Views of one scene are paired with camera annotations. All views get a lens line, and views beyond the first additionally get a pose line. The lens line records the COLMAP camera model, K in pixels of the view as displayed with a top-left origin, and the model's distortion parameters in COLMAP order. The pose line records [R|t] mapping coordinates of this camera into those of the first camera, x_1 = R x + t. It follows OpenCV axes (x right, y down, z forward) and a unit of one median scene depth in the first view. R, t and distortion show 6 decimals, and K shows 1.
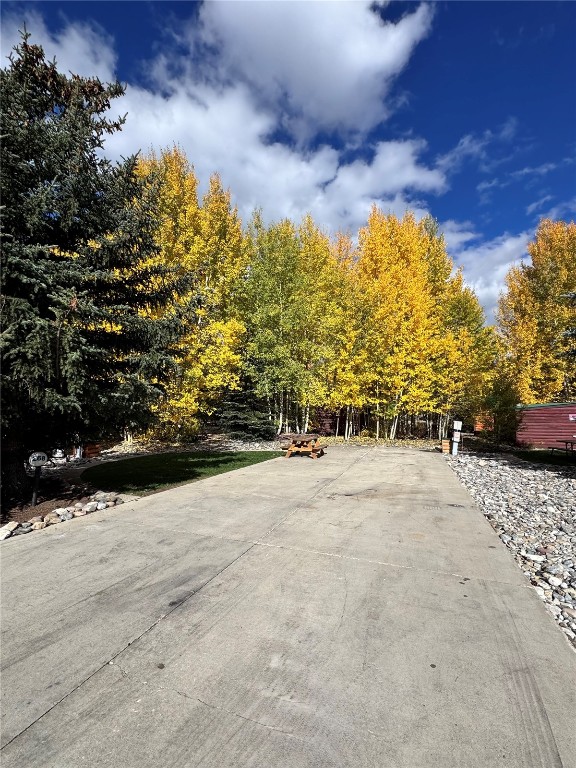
lens RADIAL K [[346.4, 0, 289.9], [0, 346.4, 384.8], [0, 0, 1]] dist [-0.002555, -0.000389]
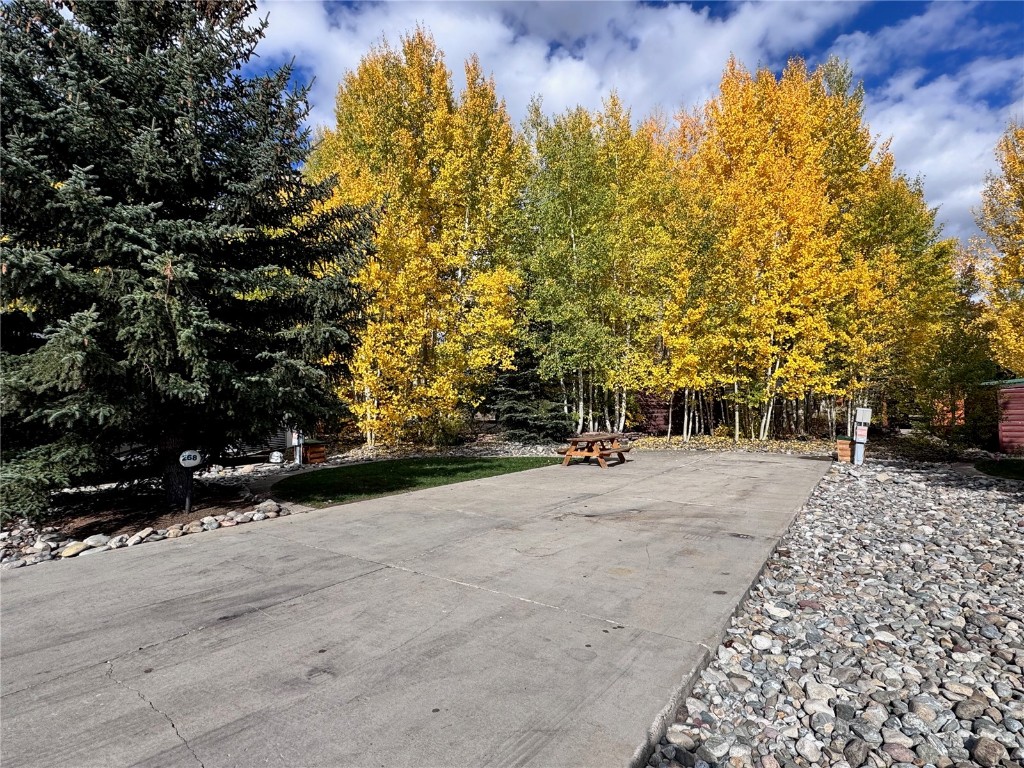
lens RADIAL K [[520.7, 0, 516.0], [0, 520.7, 383.6], [0, 0, 1]] dist [-0.003733, 0.000952]
pose [[0.967609, -0.031084, -0.250531, 0.113128], [0.040986, 0.998567, 0.034404, 0.006771], [0.249103, -0.043558, 0.967497, -0.005509]]
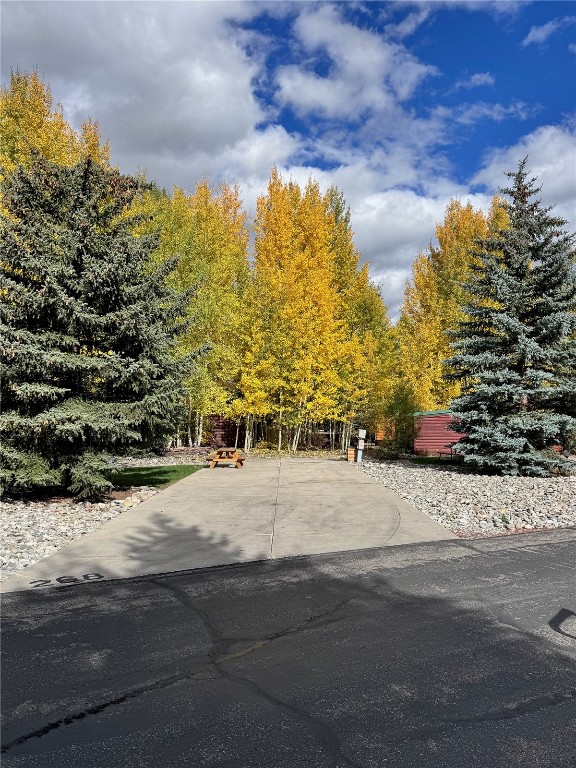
lens RADIAL K [[610.3, 0, 288.4], [0, 610.3, 388.0], [0, 0, 1]] dist [0.180237, 0.003679]
pose [[0.939006, 0.007896, 0.343810, -0.292972], [-0.019738, 0.999326, 0.030957, -0.059480], [-0.343334, -0.035855, 0.938529, -0.527352]]
